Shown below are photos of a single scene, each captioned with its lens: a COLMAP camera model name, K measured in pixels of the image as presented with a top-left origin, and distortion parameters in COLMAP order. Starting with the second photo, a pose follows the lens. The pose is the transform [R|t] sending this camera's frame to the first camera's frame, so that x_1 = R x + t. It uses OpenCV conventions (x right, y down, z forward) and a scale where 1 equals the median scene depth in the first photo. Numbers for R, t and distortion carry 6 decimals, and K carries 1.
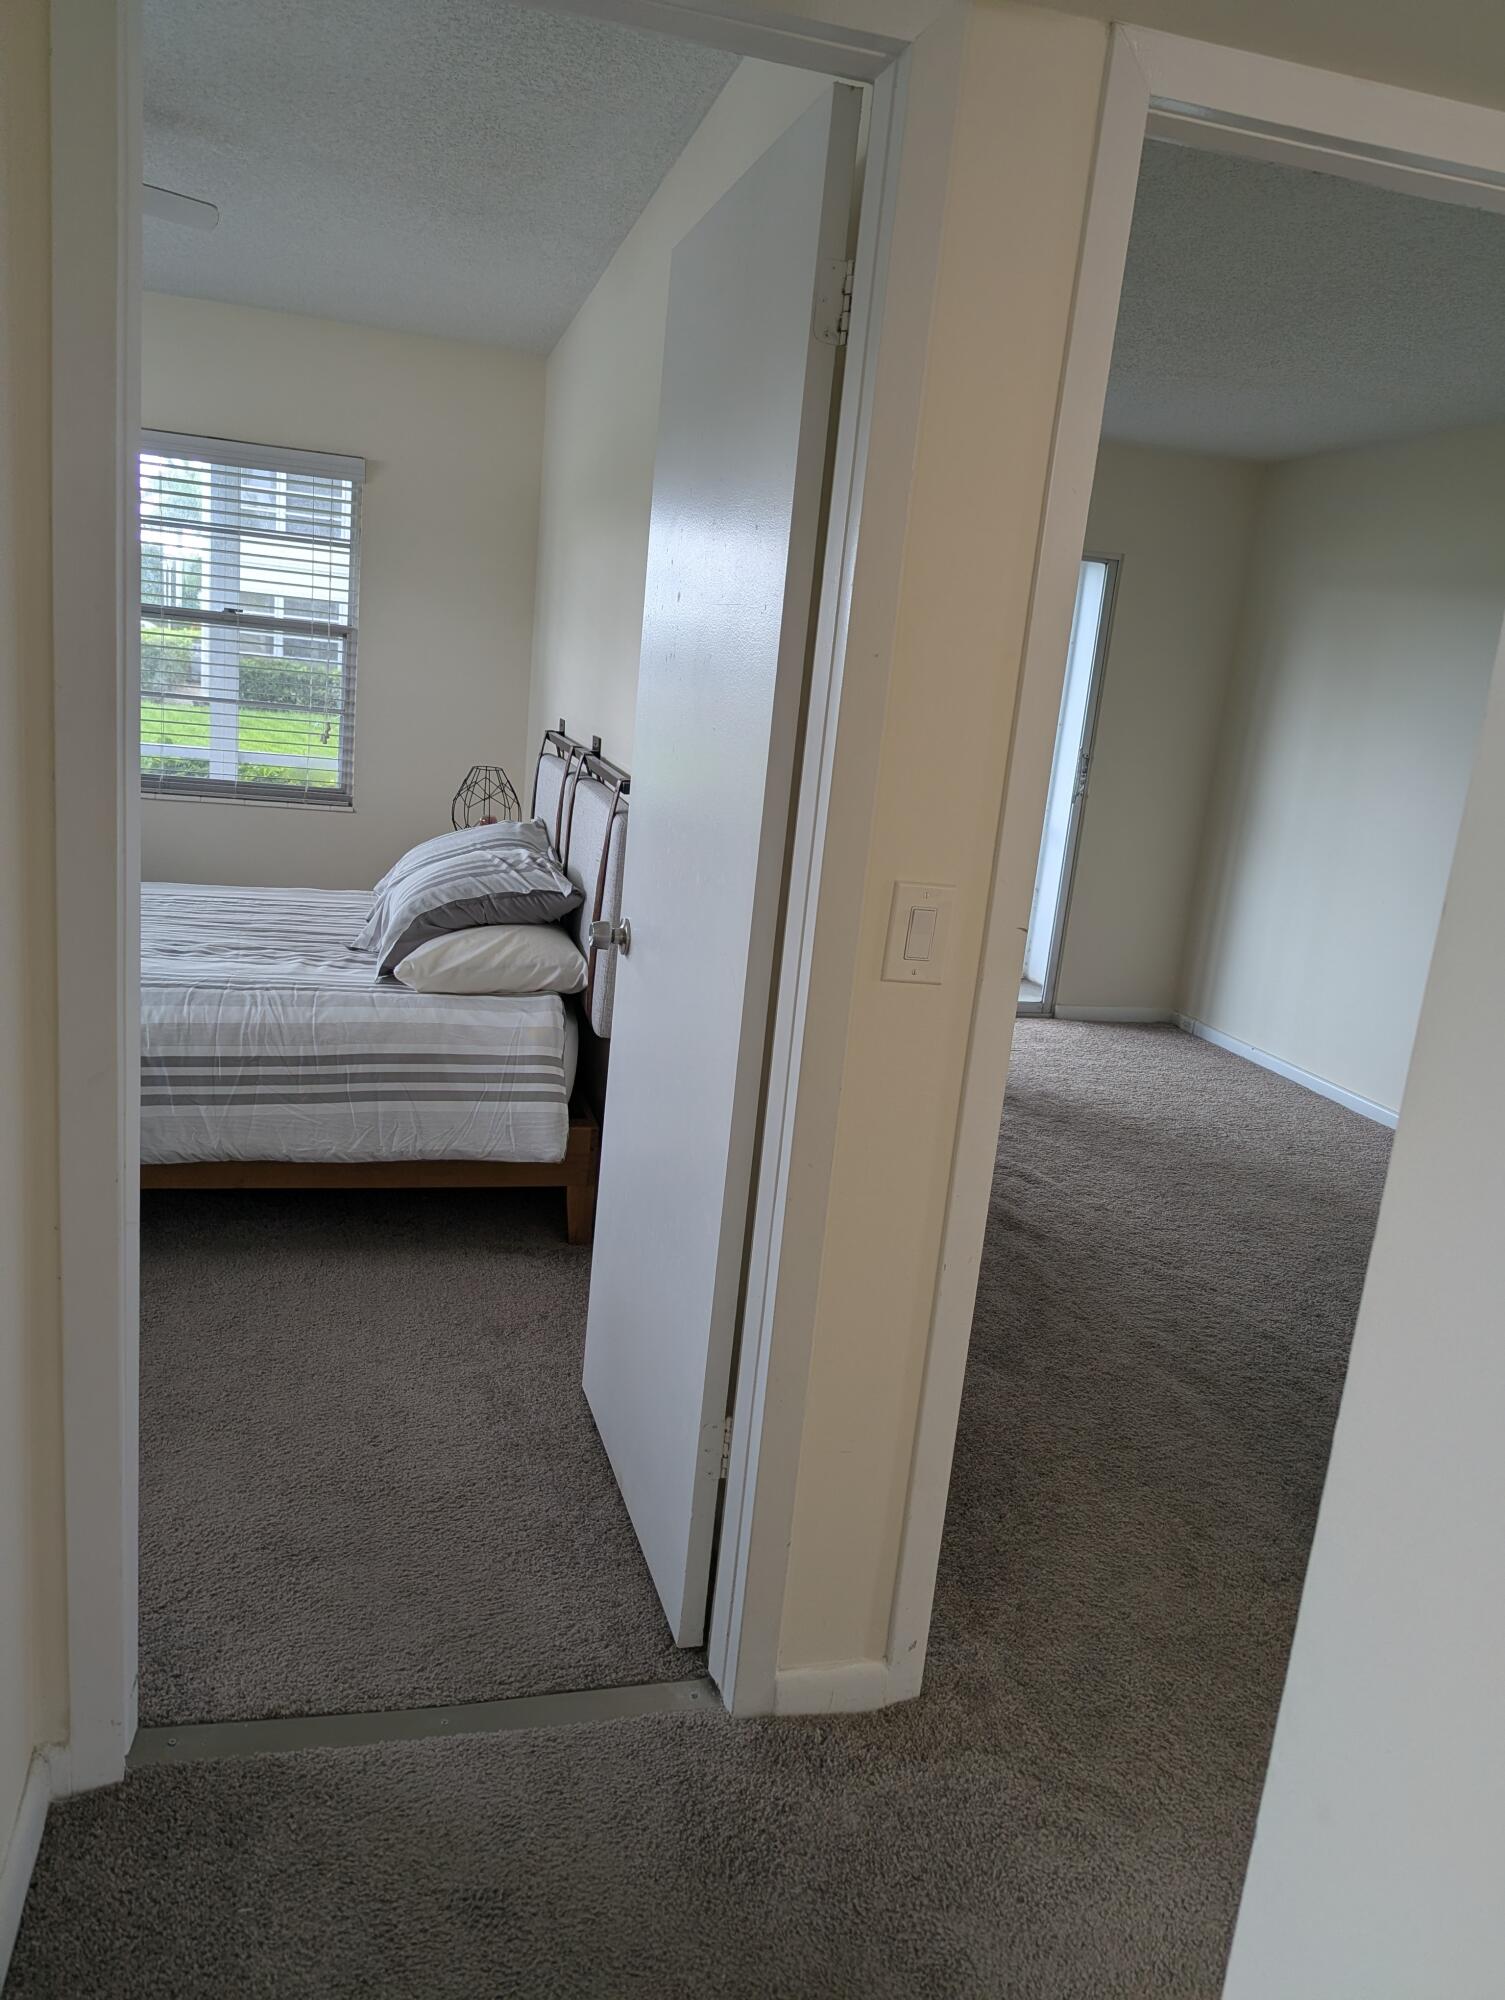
lens RADIAL K [[1413.9, 0, 761.7], [0, 1413.9, 1001.9], [0, 0, 1]] dist [0.072145, -0.079365]
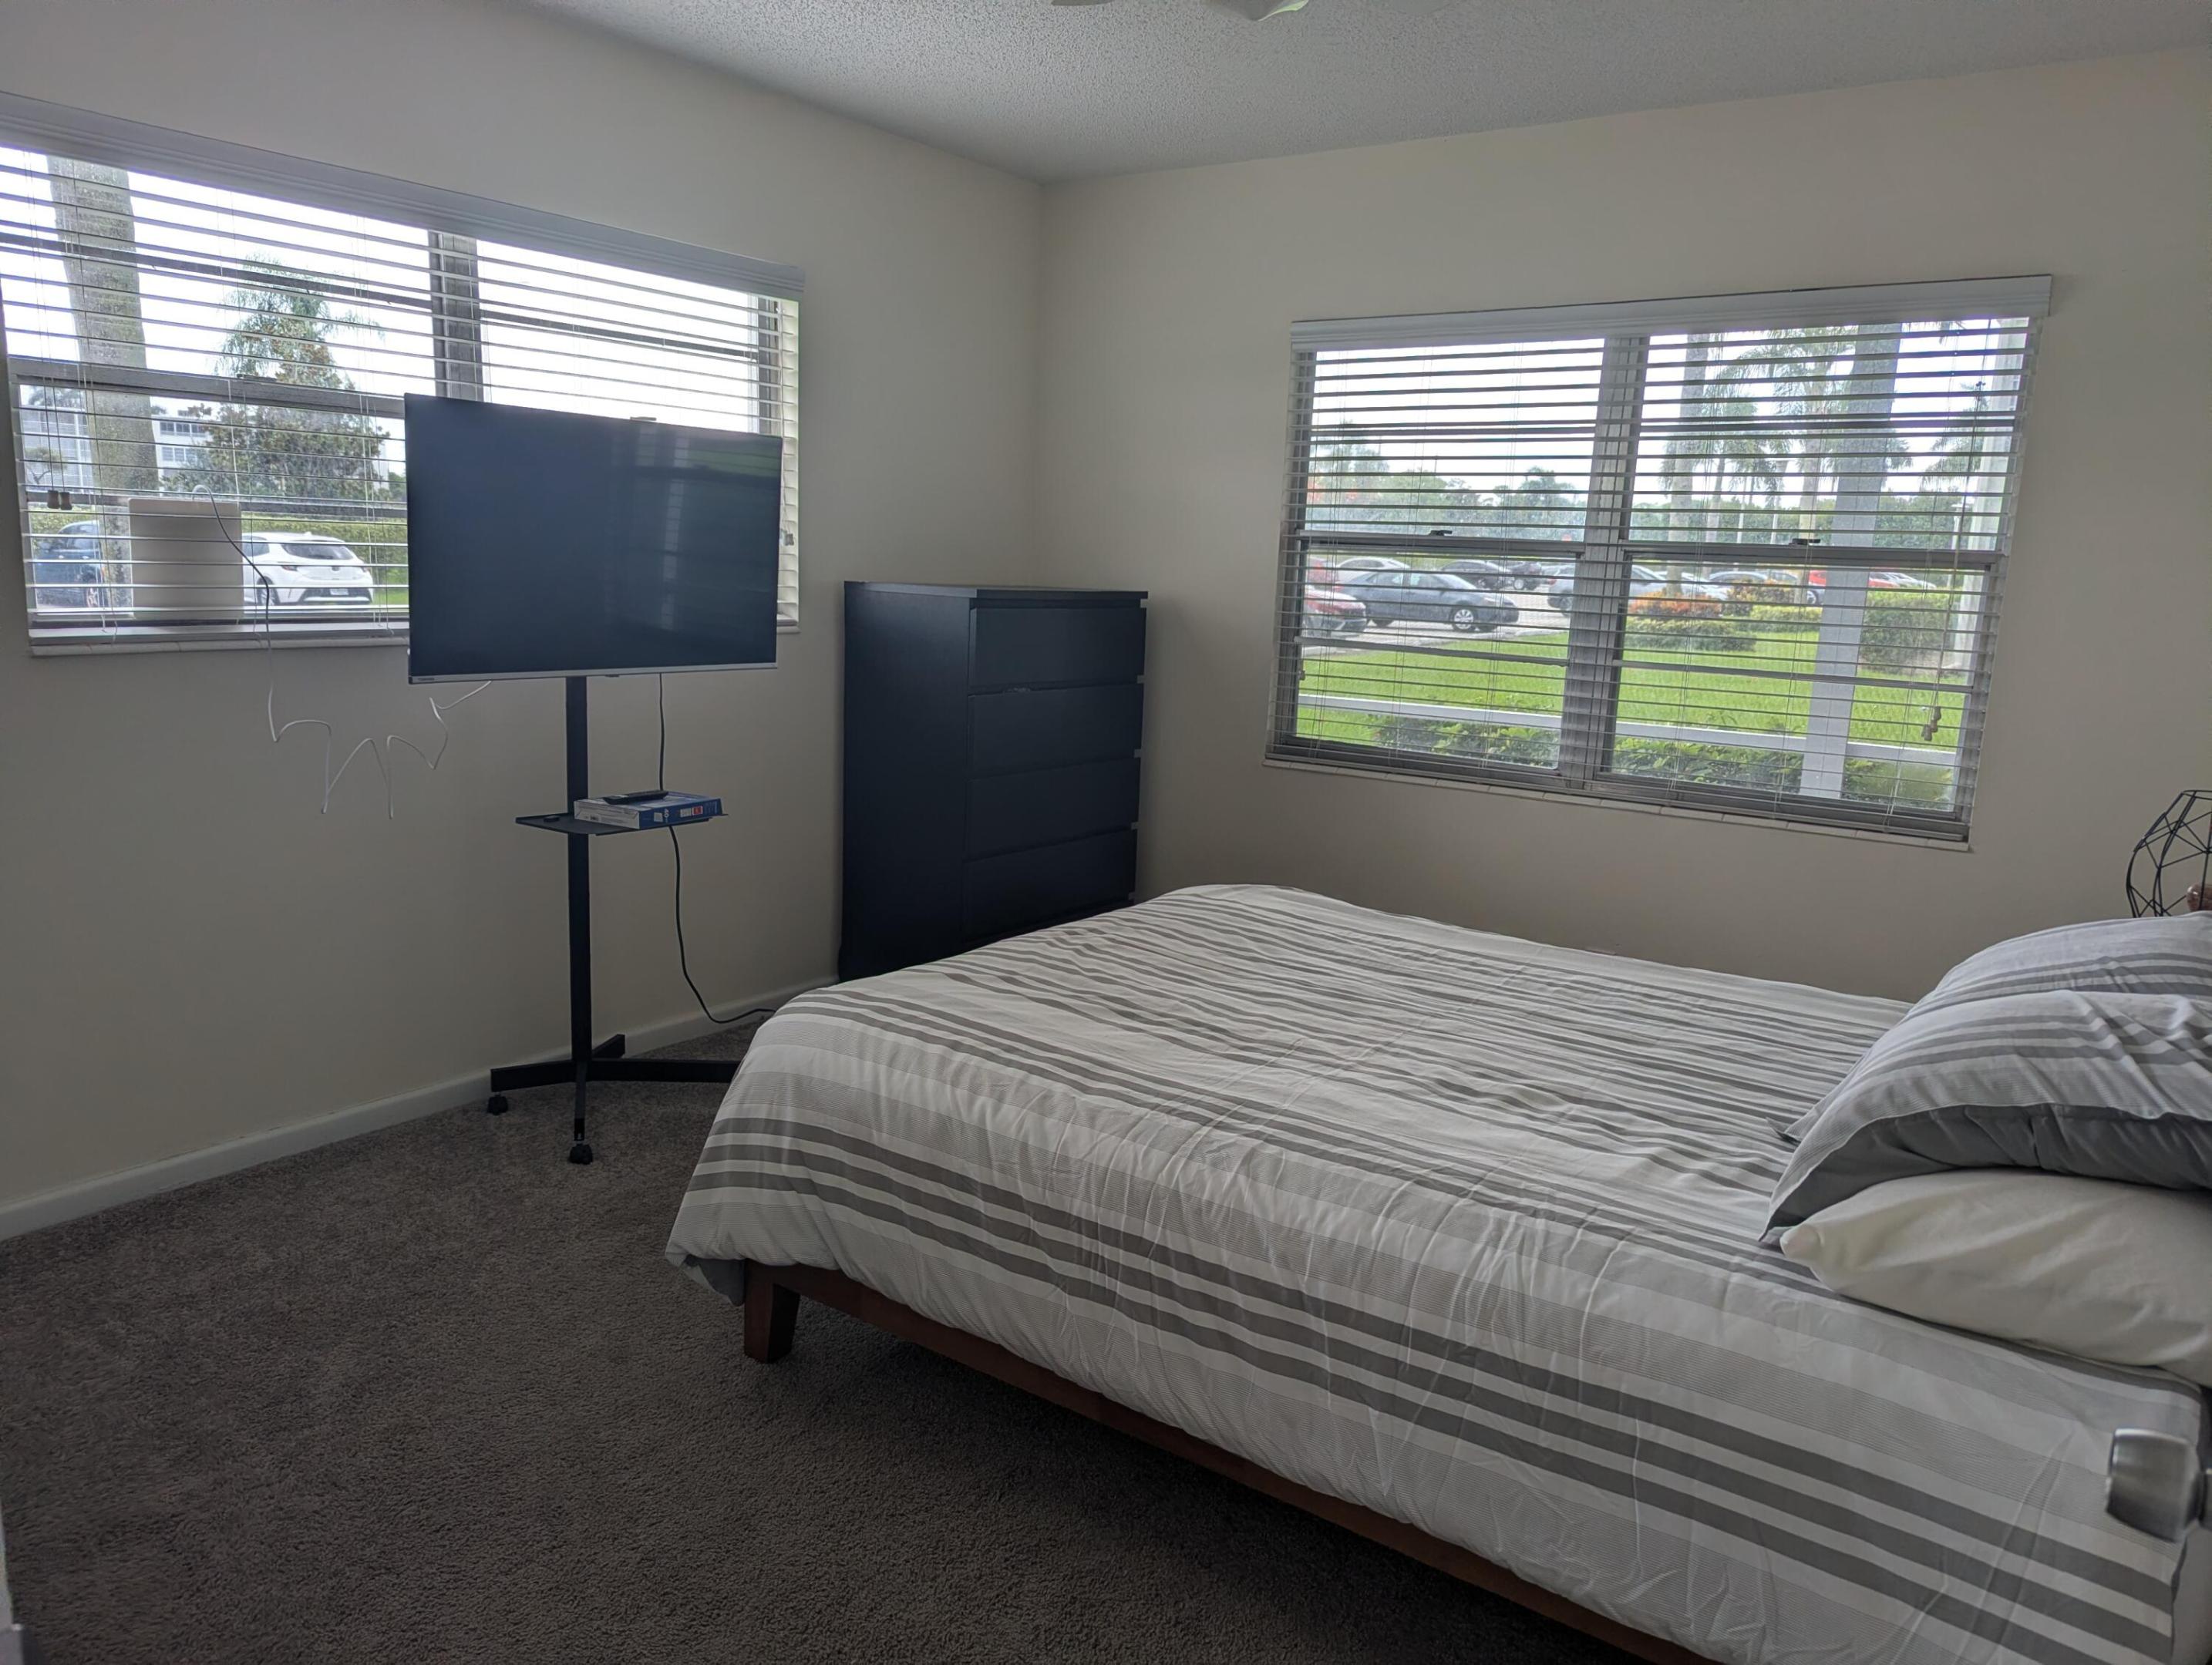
lens RADIAL K [[1563.6, 0, 1106.5], [0, 1563.6, 831.6], [0, 0, 1]] dist [0.072145, -0.079365]
pose [[0.639619, 0.069350, -0.765557, -0.009253], [-0.150521, 0.987941, -0.036265, -0.100510], [0.753811, 0.138428, 0.642345, 0.466746]]
